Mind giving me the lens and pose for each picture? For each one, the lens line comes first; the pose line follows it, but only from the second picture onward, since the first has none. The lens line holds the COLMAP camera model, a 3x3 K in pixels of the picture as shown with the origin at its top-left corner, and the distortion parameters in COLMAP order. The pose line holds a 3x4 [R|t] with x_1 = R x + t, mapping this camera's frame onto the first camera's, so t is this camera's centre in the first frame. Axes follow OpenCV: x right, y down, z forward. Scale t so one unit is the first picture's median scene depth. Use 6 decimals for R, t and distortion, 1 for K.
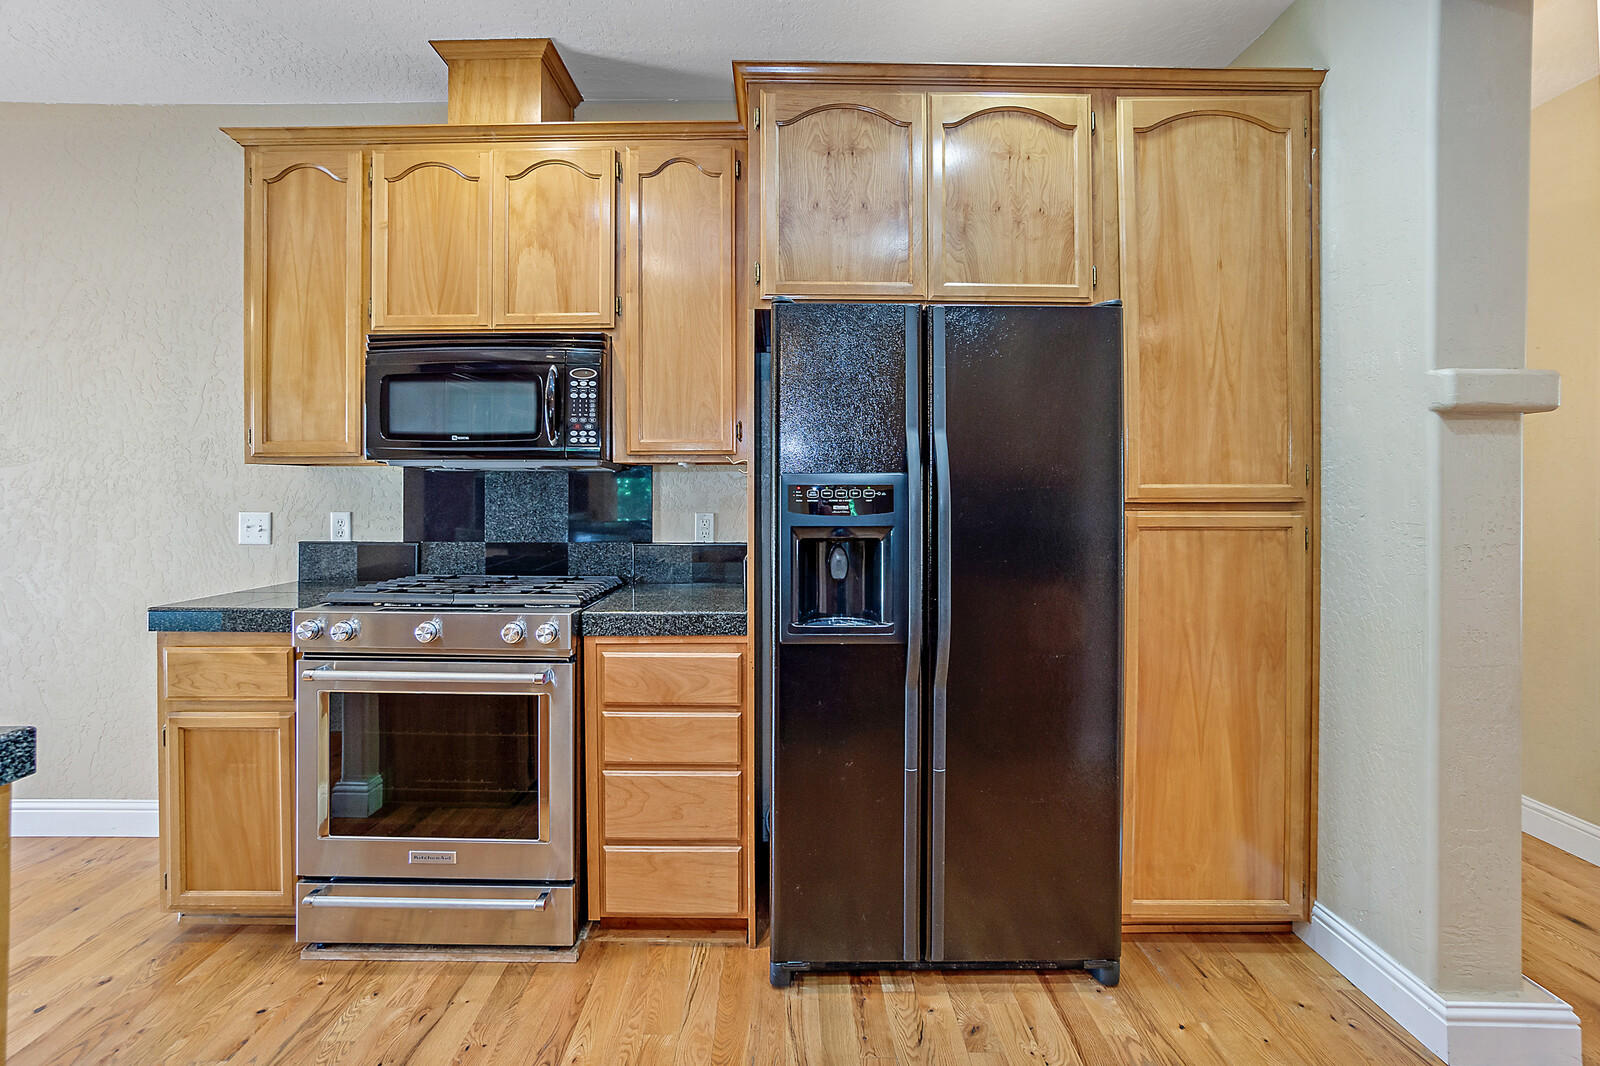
lens RADIAL K [[689.3, 0, 784.7], [0, 689.3, 486.6], [0, 0, 1]] dist [-0.018017, 0.000065]
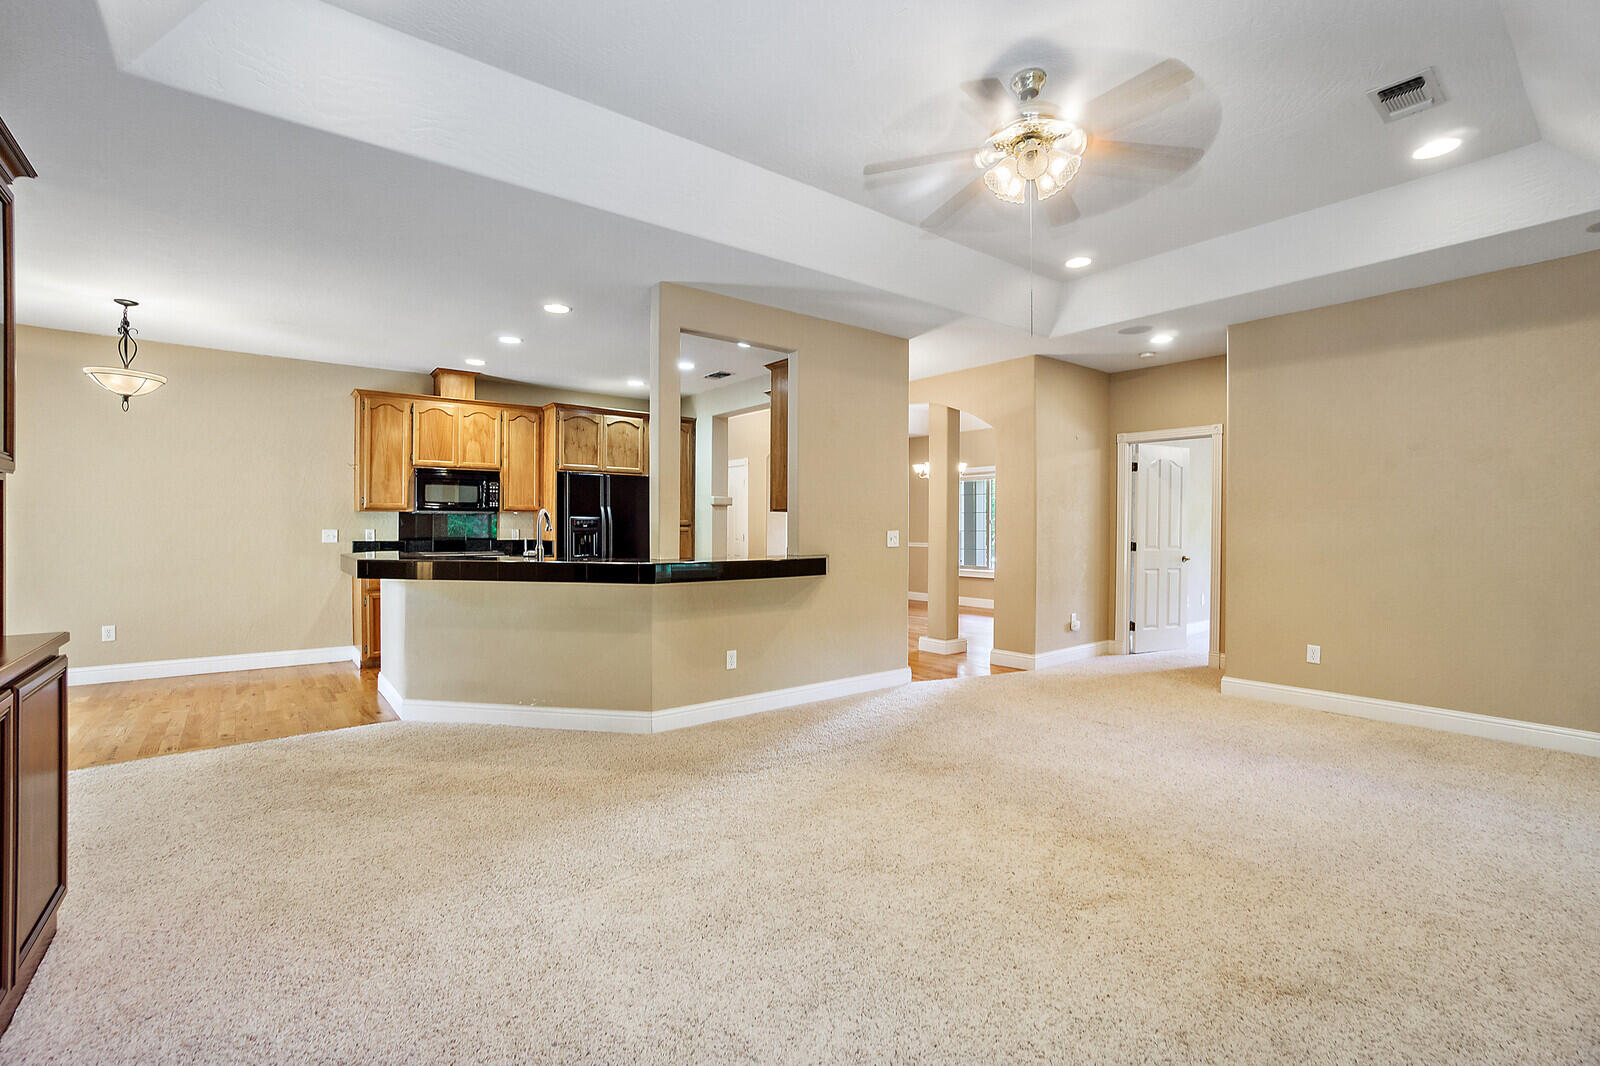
lens RADIAL K [[705.7, 0, 791.1], [0, 705.7, 535.0], [0, 0, 1]] dist [-0.048808, 0.014426]
pose [[0.786110, -0.007785, 0.618037, -1.172881], [-0.005316, 0.999799, 0.019356, -0.000872], [-0.618063, -0.018501, 0.785910, -2.294860]]
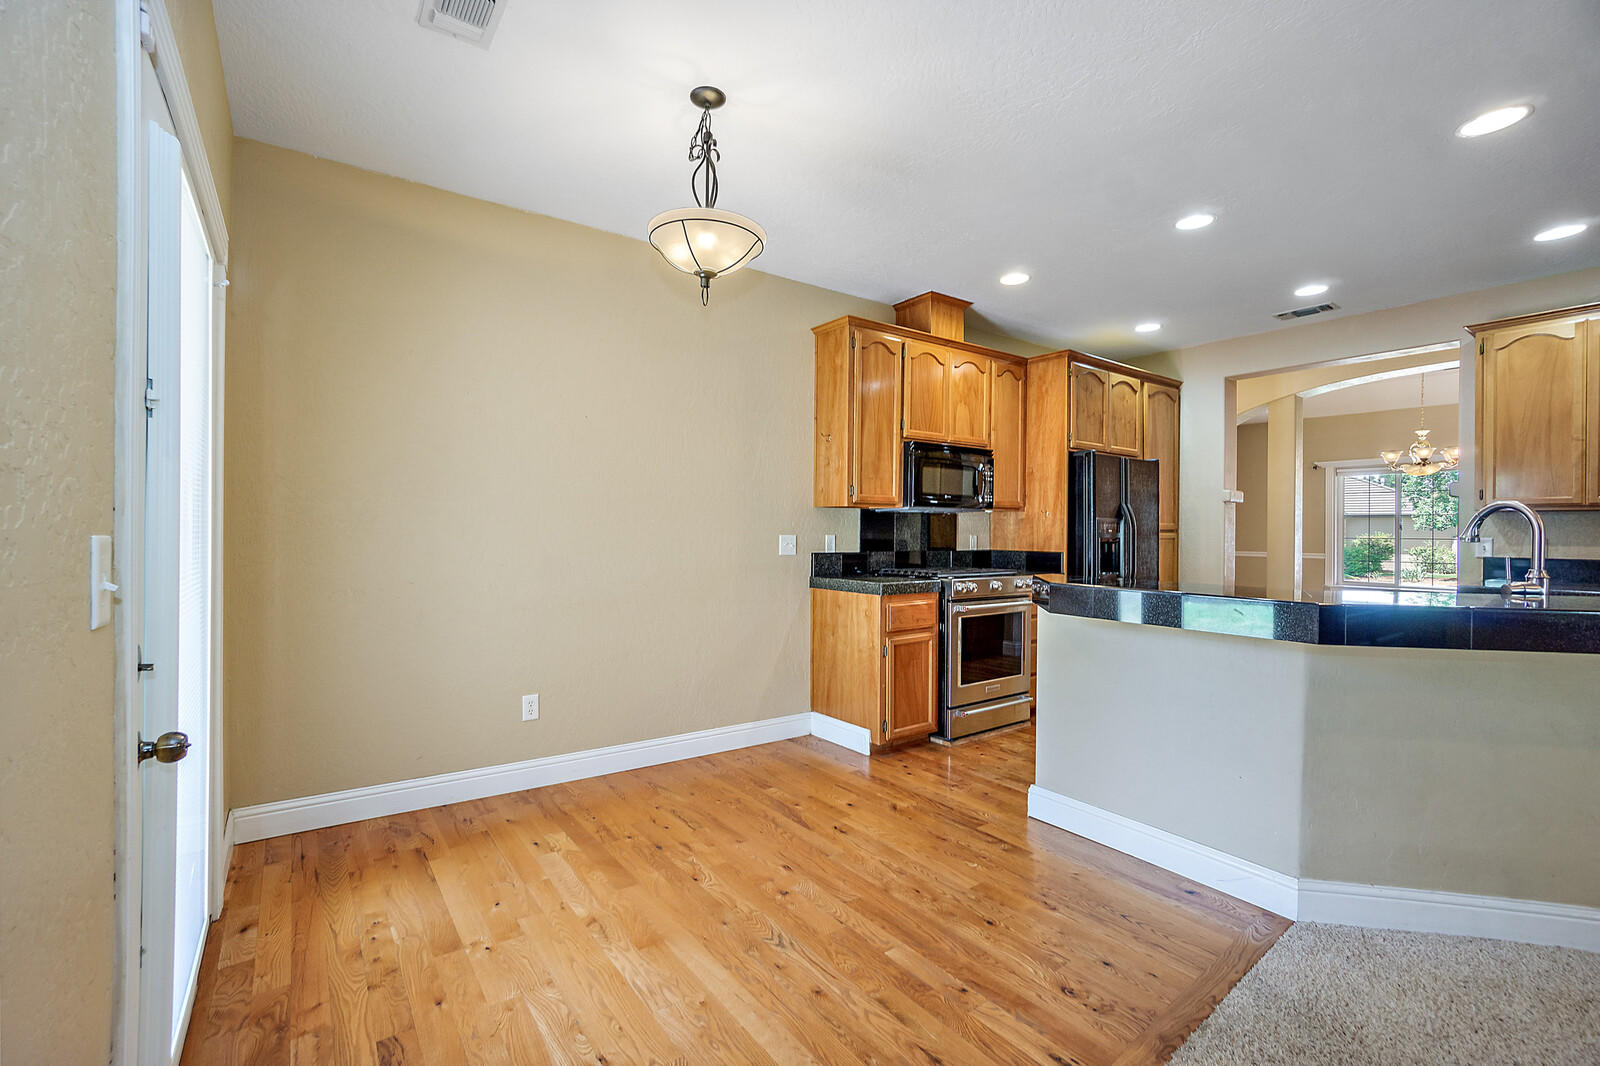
lens RADIAL K [[705.9, 0, 786.2], [0, 705.9, 519.9], [0, 0, 1]] dist [-0.042279, 0.019661]
pose [[0.813717, 0.011943, 0.581139, -2.008471], [-0.009331, 0.999928, -0.007484, 0.016717], [-0.581187, 0.000668, 0.813770, -0.389732]]
